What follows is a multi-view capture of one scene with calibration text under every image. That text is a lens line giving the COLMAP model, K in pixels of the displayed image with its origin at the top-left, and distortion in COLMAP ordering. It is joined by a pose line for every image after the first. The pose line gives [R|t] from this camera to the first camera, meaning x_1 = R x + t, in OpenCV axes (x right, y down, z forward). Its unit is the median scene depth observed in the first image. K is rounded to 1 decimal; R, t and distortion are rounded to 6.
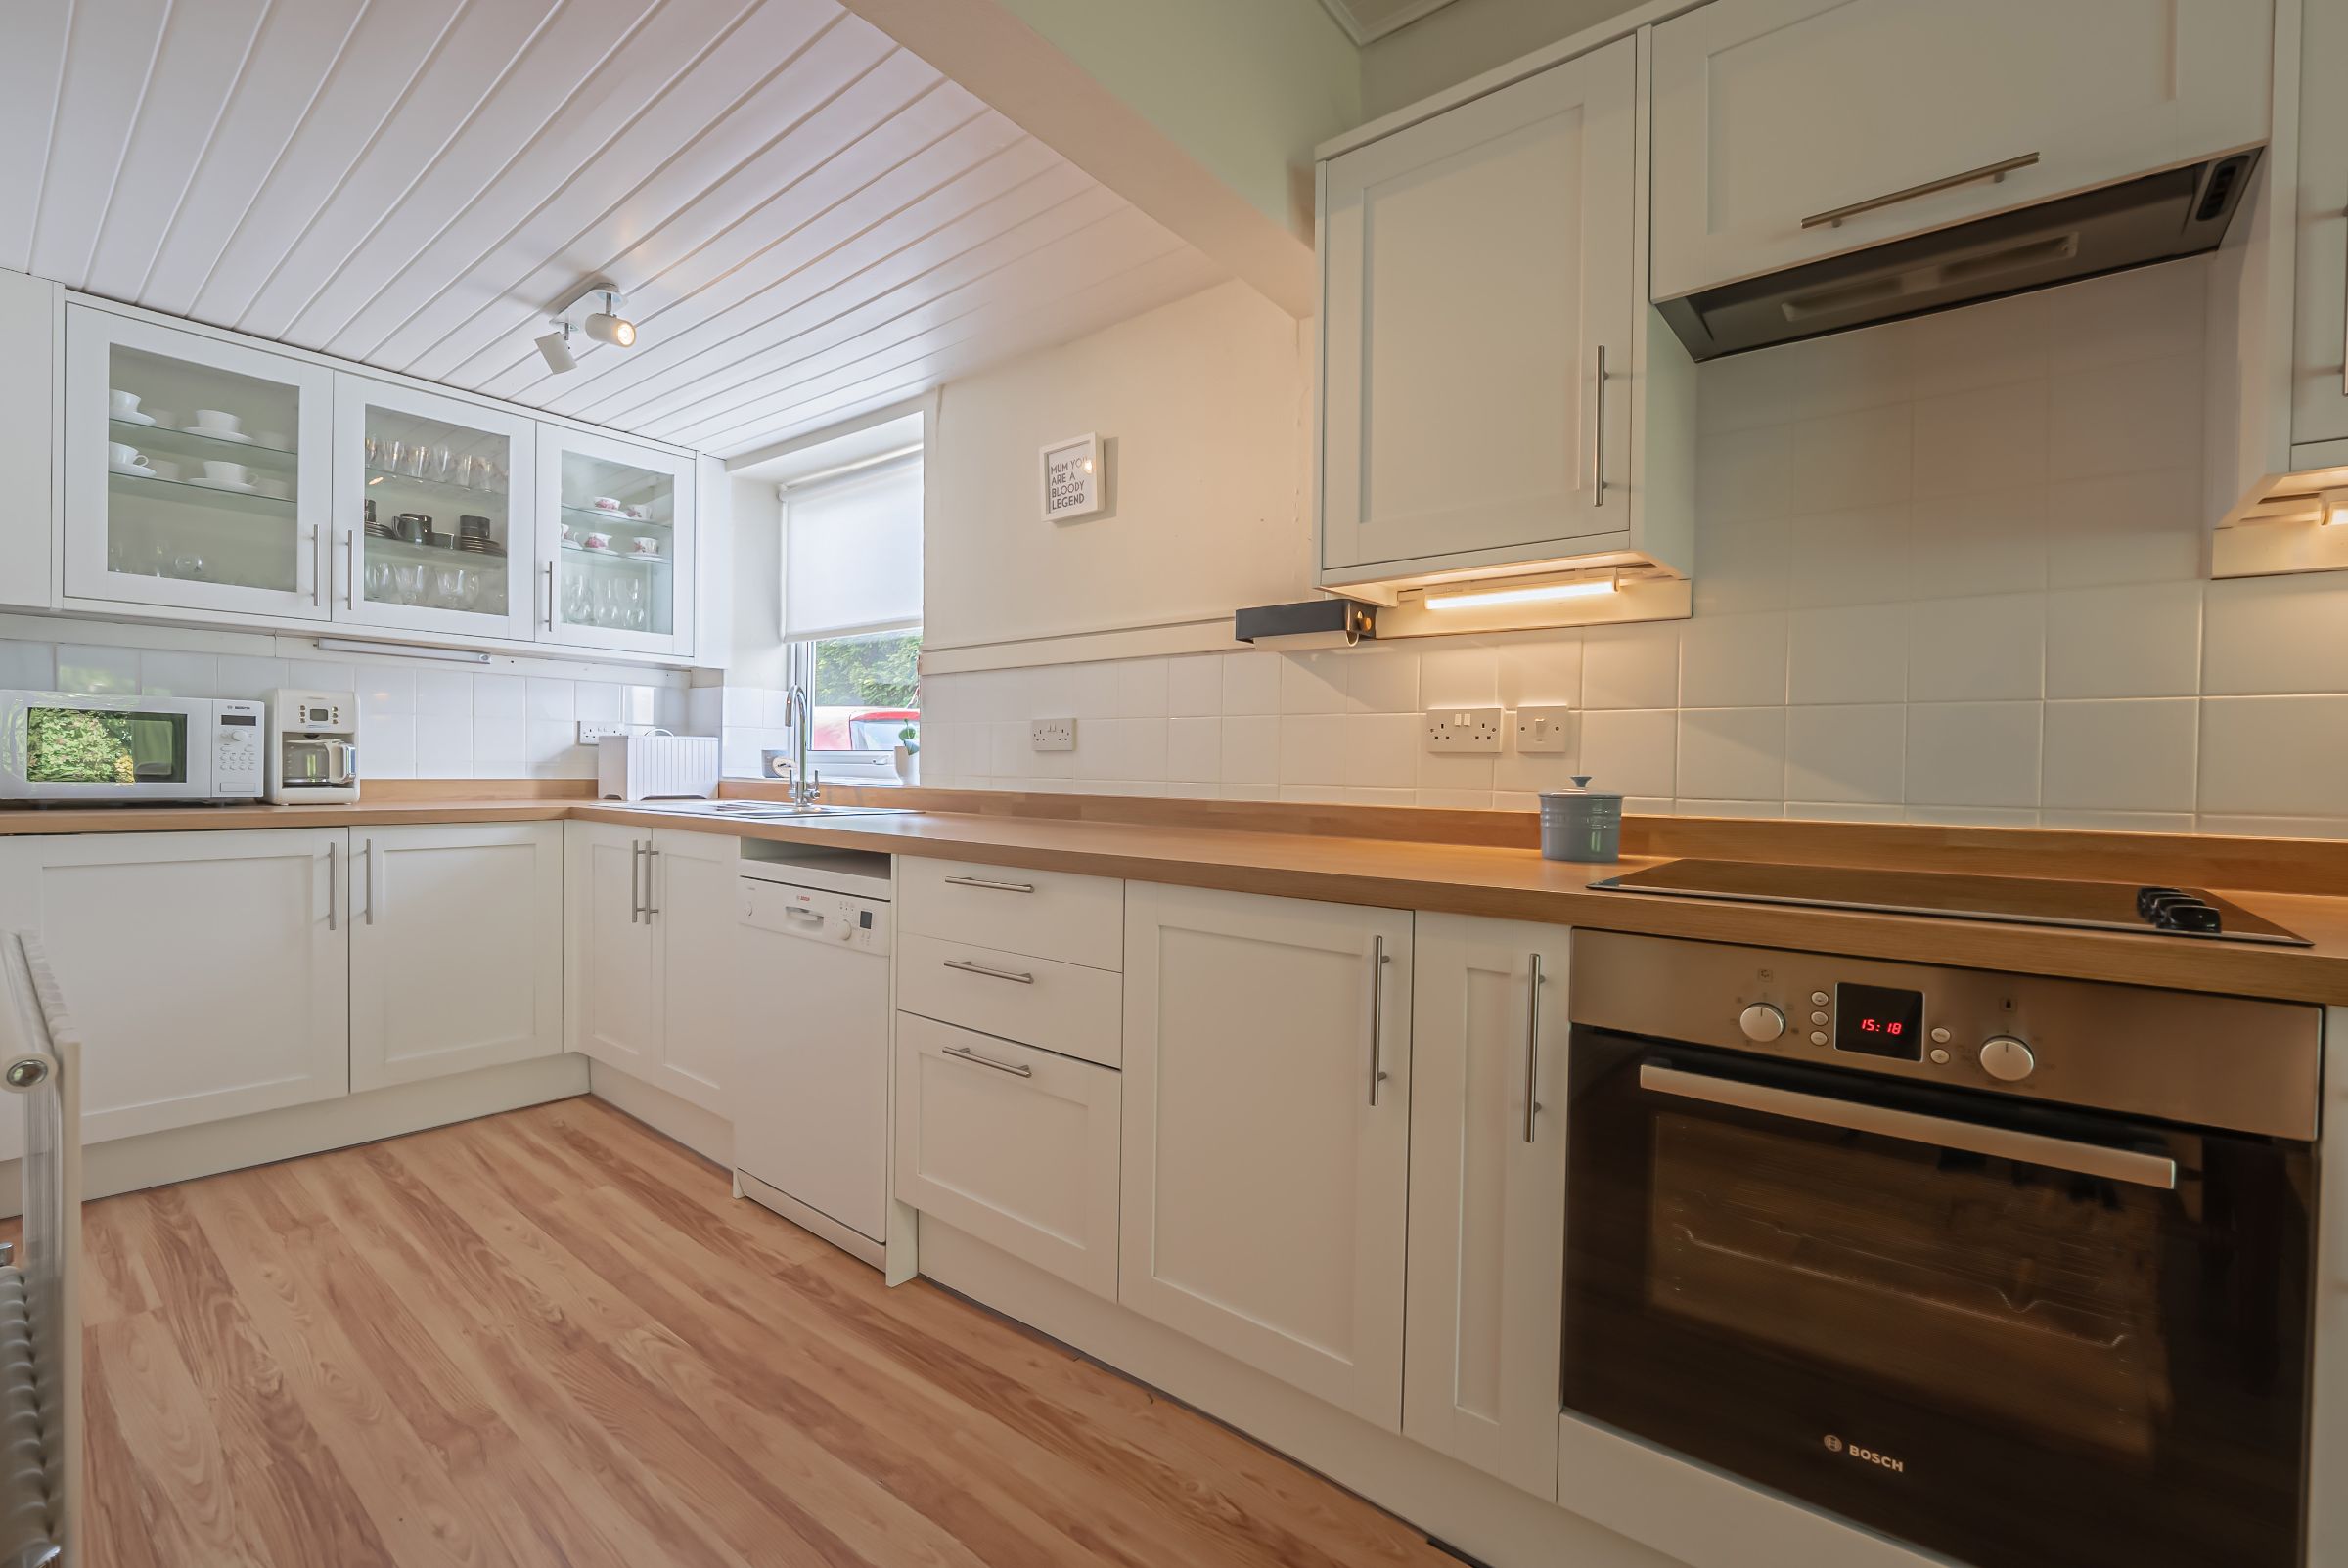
lens RADIAL K [[1010.9, 0, 1179.7], [0, 1010.9, 778.9], [0, 0, 1]] dist [-0.005189, -0.002086]
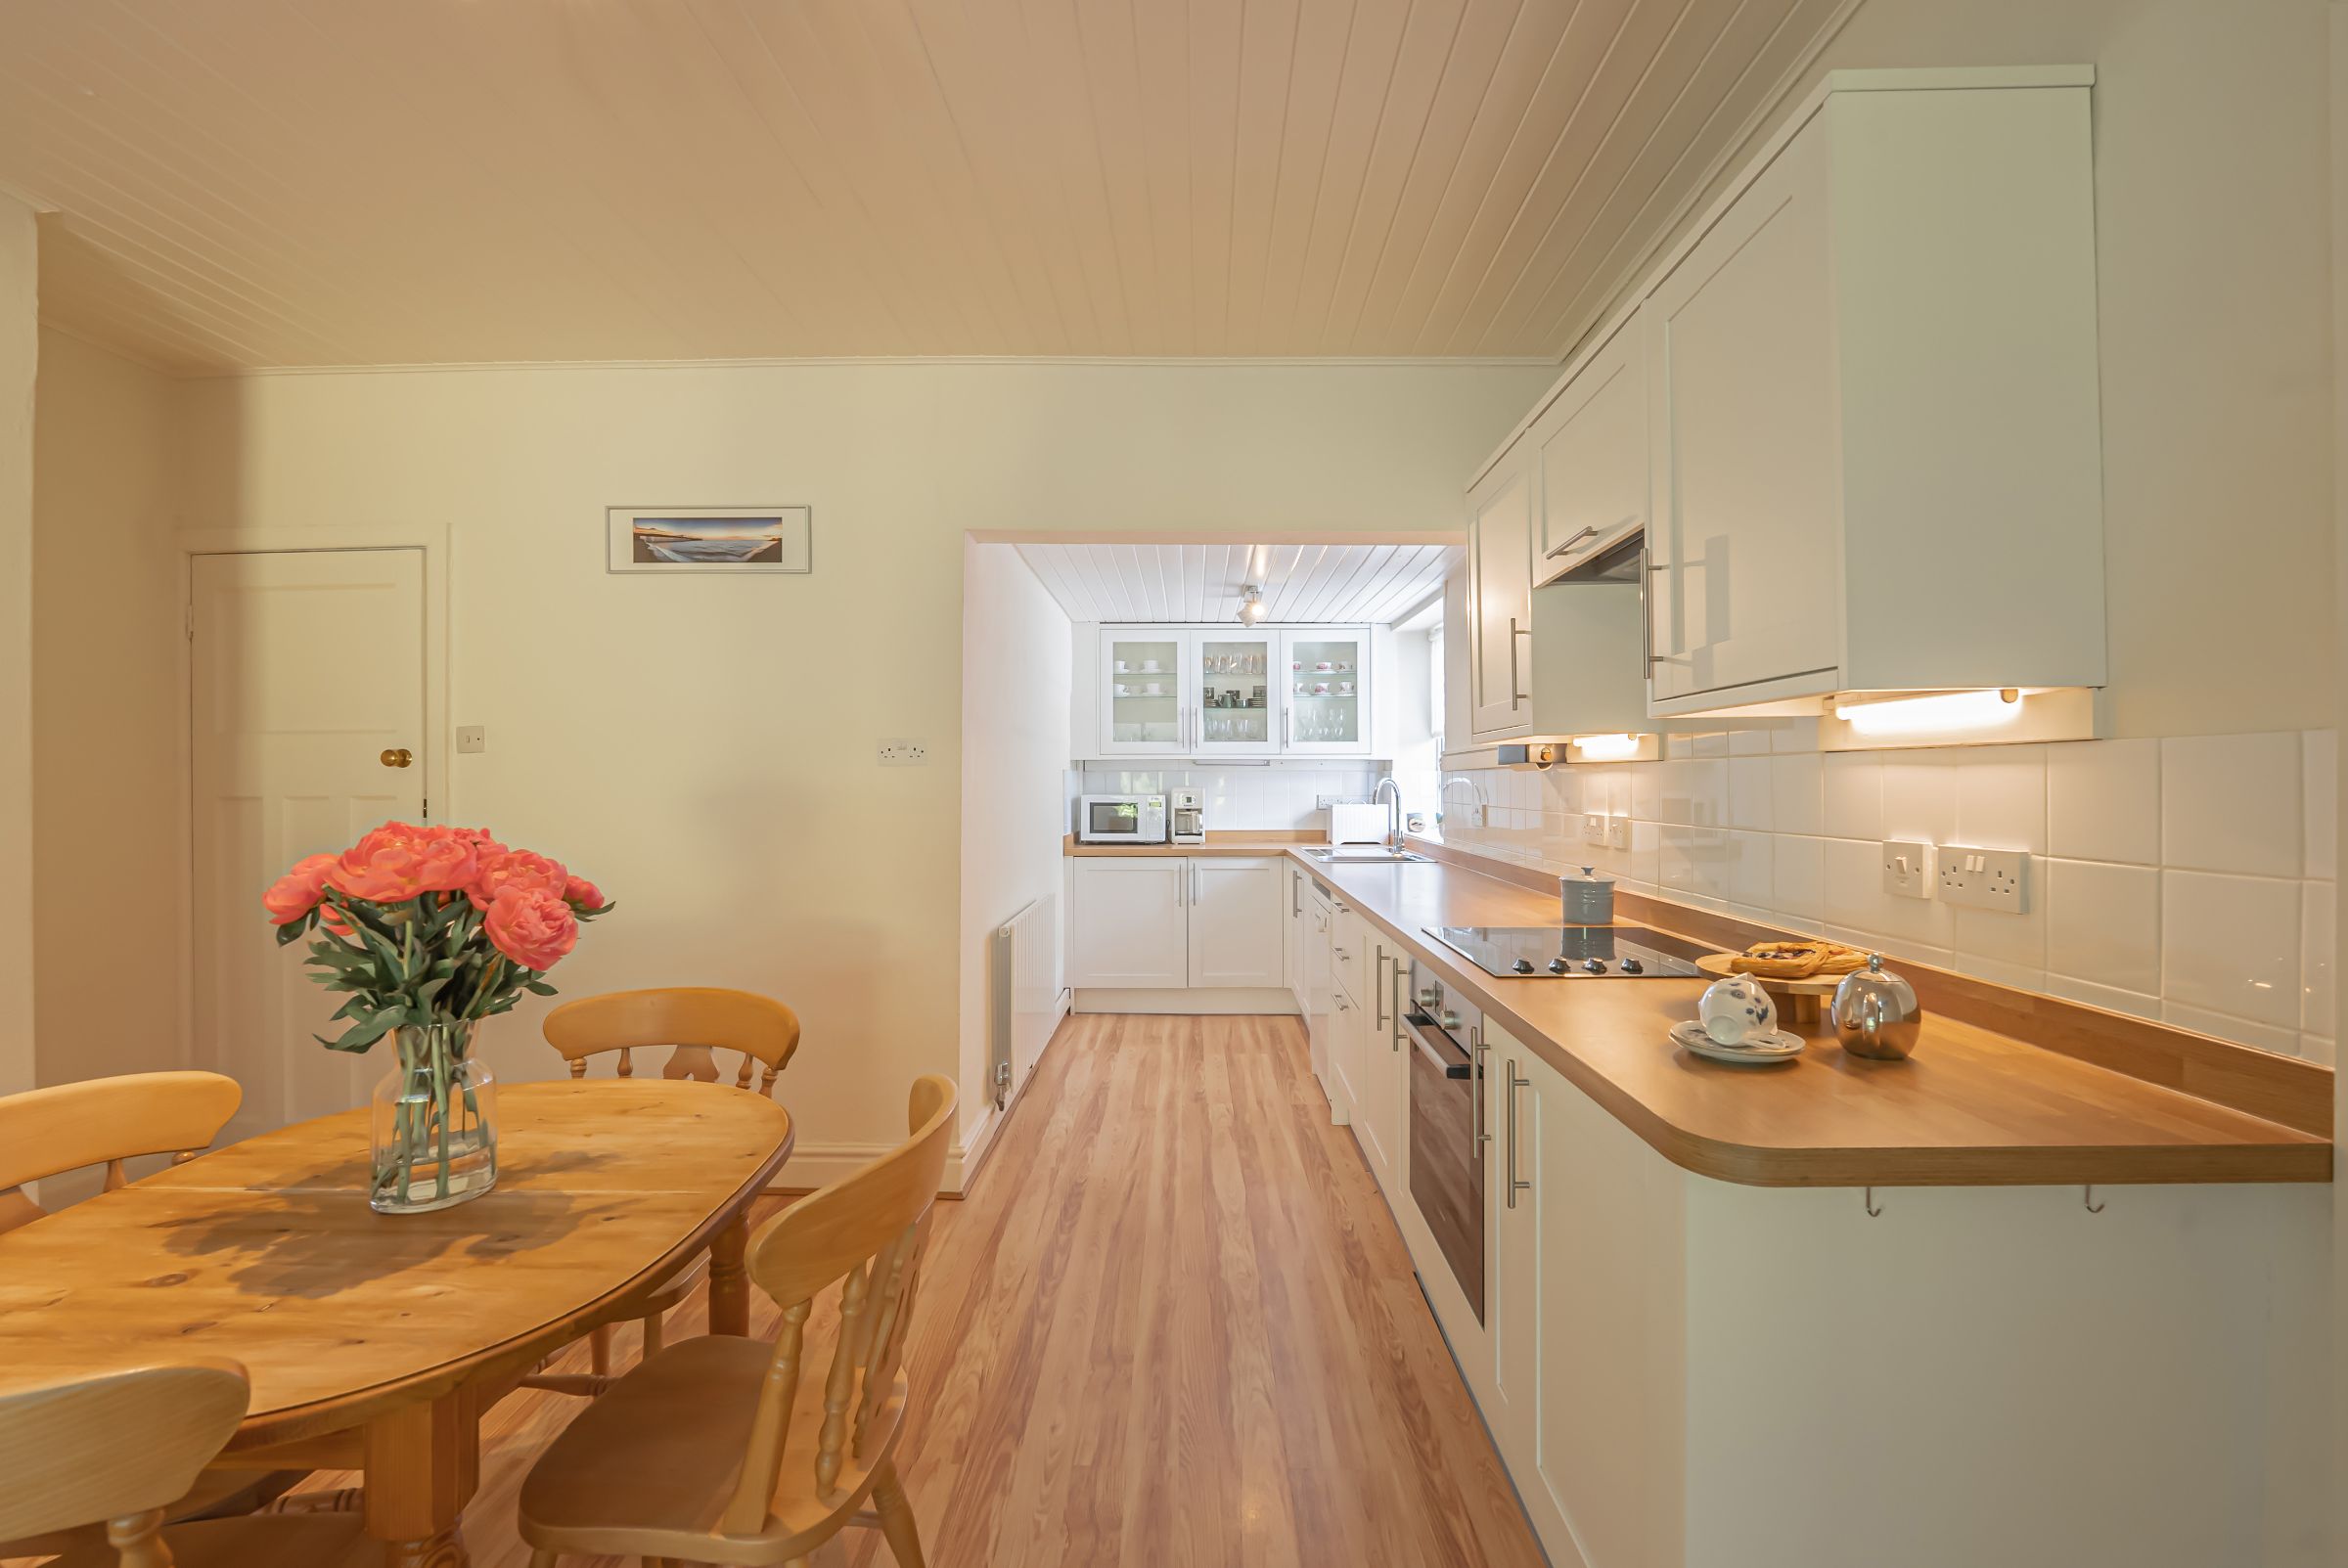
lens RADIAL K [[1010.9, 0, 1171.9], [0, 1010.9, 777.5], [0, 0, 1]] dist [-0.005189, -0.002086]
pose [[0.609291, -0.019462, -0.792708, 0.743153], [0.004203, 0.999764, -0.021315, -0.066296], [0.792936, 0.009656, 0.609228, -0.265043]]
